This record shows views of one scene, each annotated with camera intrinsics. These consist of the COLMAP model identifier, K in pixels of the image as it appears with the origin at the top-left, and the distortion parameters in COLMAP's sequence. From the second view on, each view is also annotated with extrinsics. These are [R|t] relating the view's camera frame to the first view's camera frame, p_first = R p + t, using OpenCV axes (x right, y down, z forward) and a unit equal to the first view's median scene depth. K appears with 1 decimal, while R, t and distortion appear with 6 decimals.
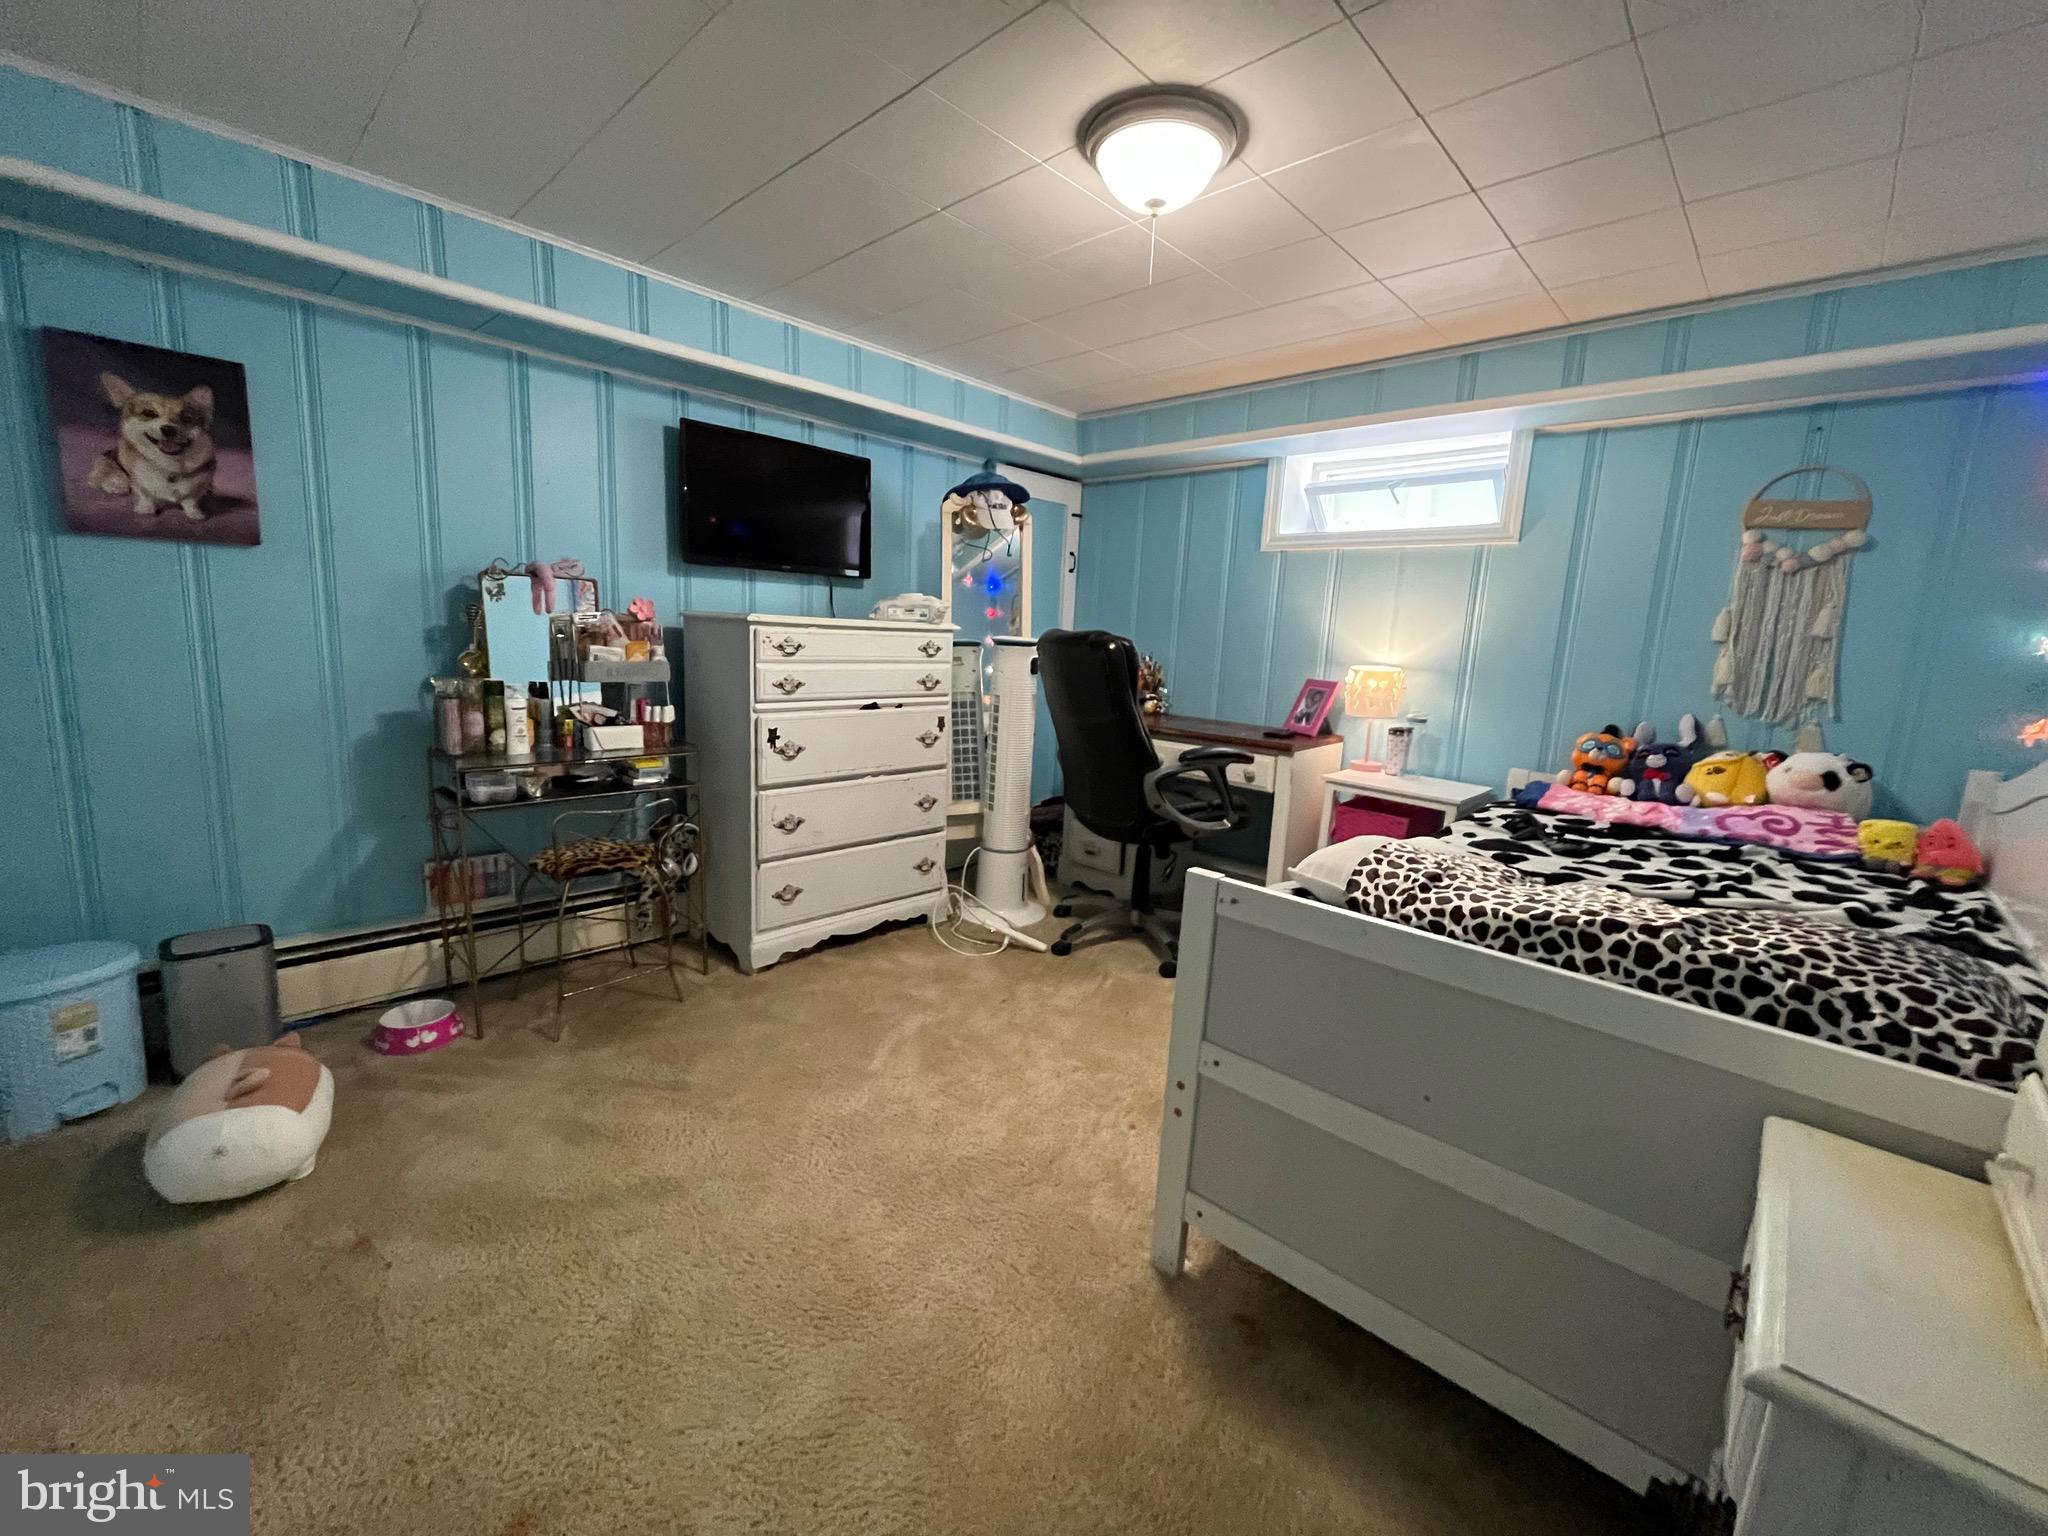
lens RADIAL K [[825.6, 0, 1024.5], [0, 825.6, 763.8], [0, 0, 1]] dist [-0.003724, 0.000337]
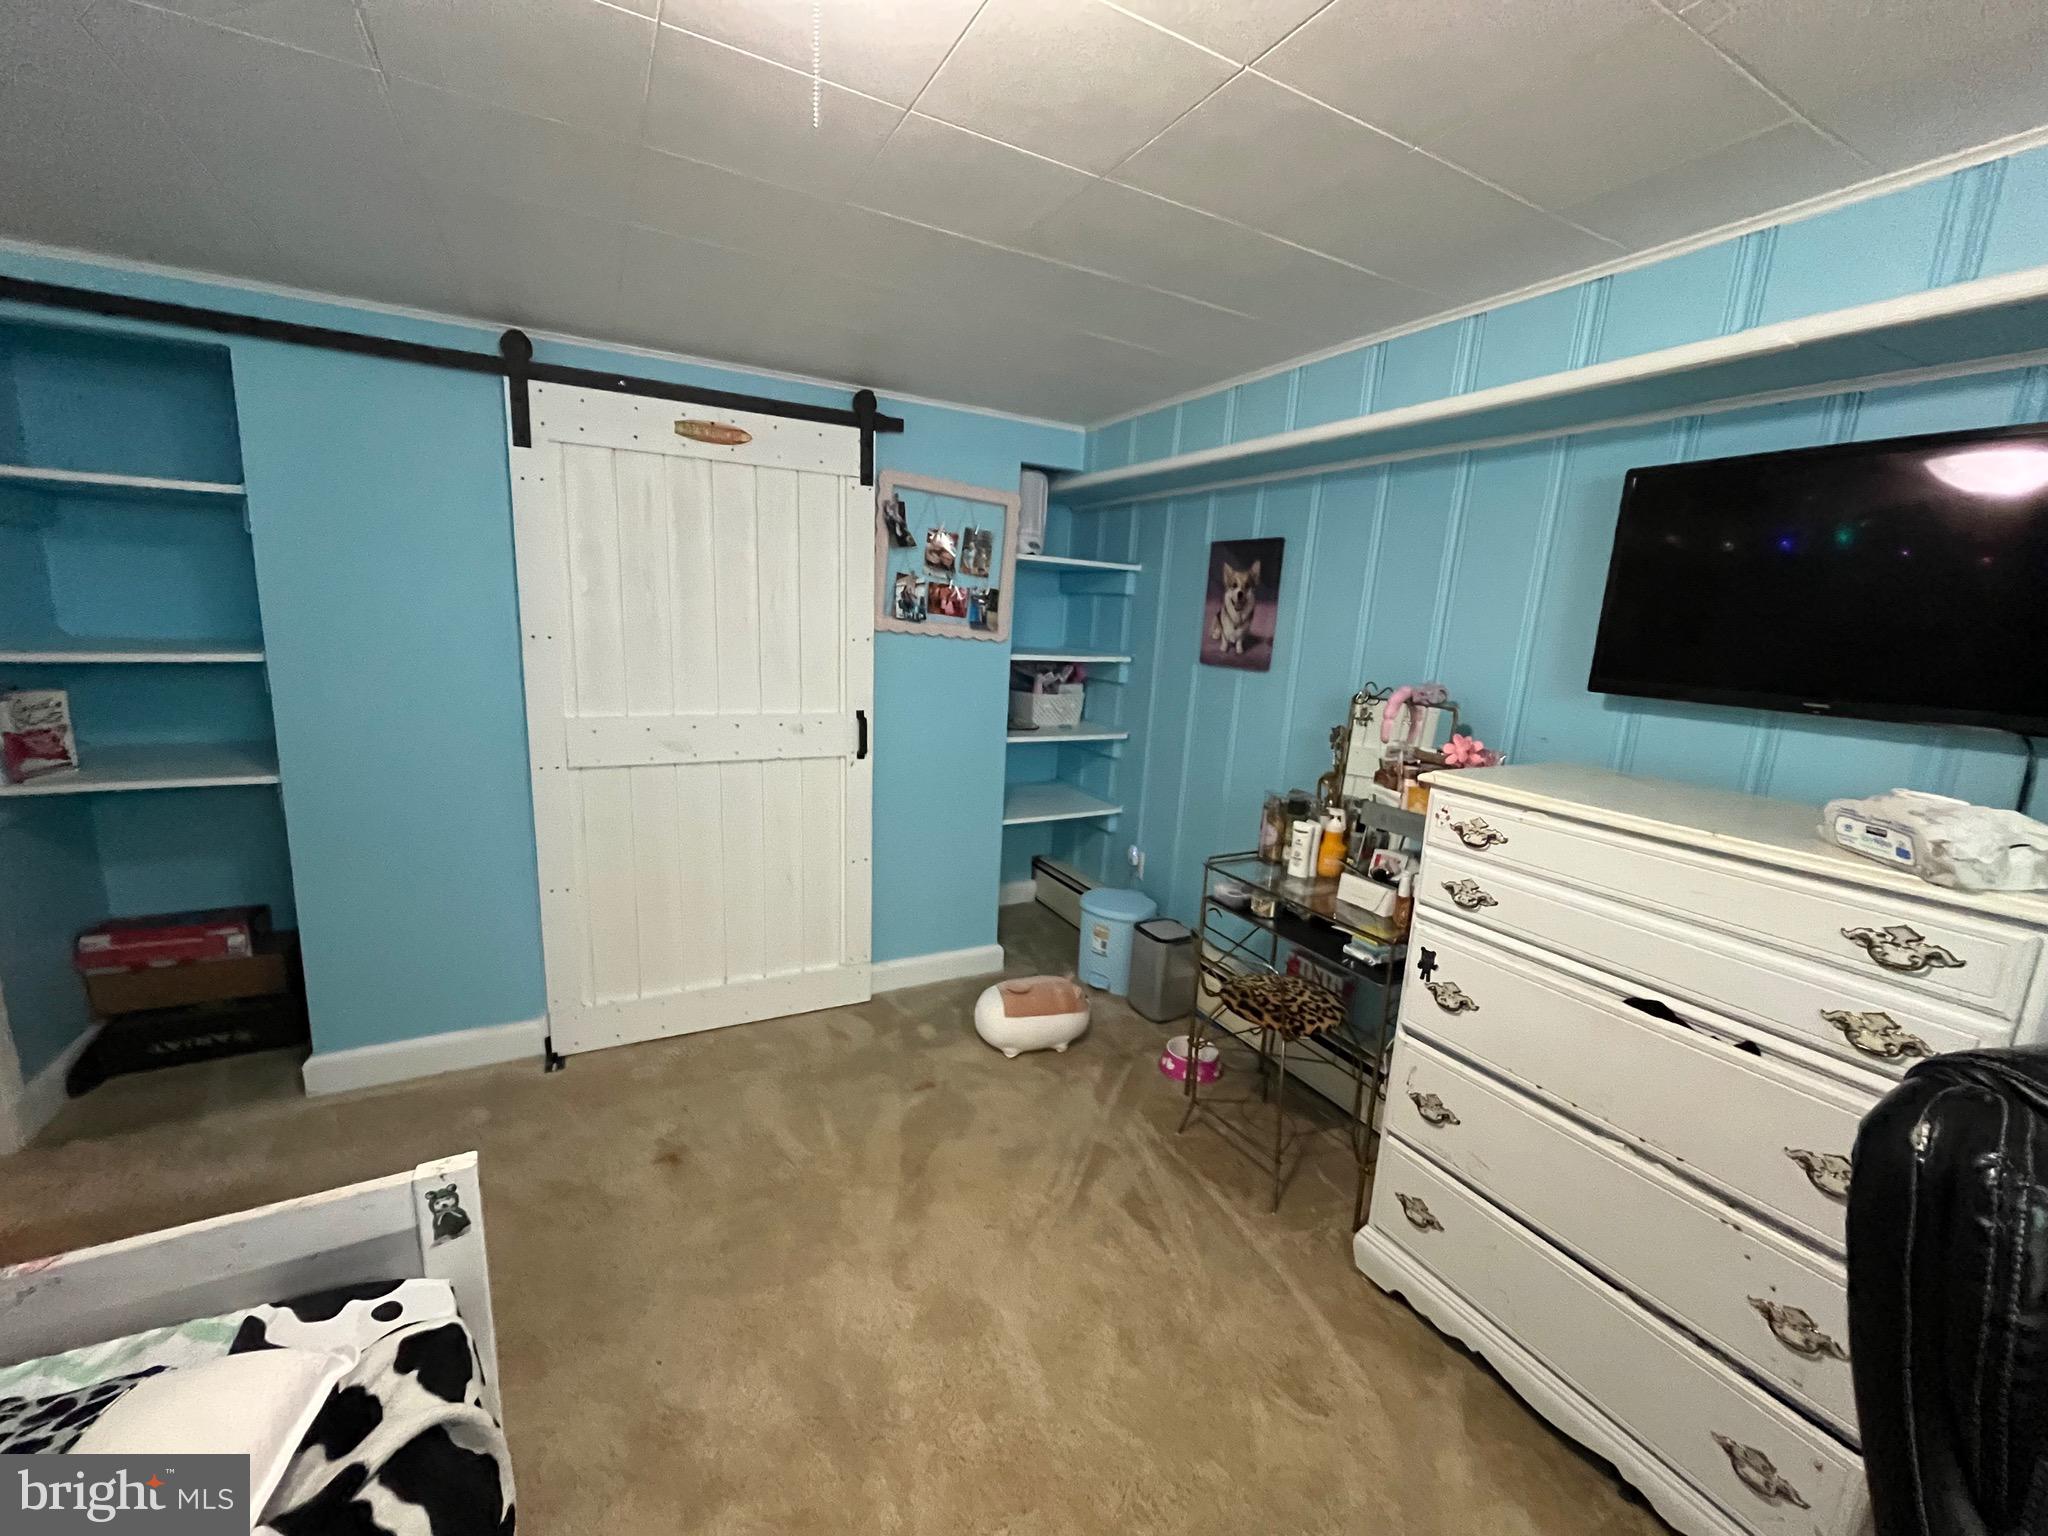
lens RADIAL K [[825.6, 0, 1027.2], [0, 825.6, 774.6], [0, 0, 1]] dist [-0.003724, 0.000337]
pose [[-0.308077, 0.120747, -0.943668, 0.401081], [-0.222680, 0.955206, 0.194922, -0.243562], [0.924934, 0.270187, -0.267389, 0.910933]]
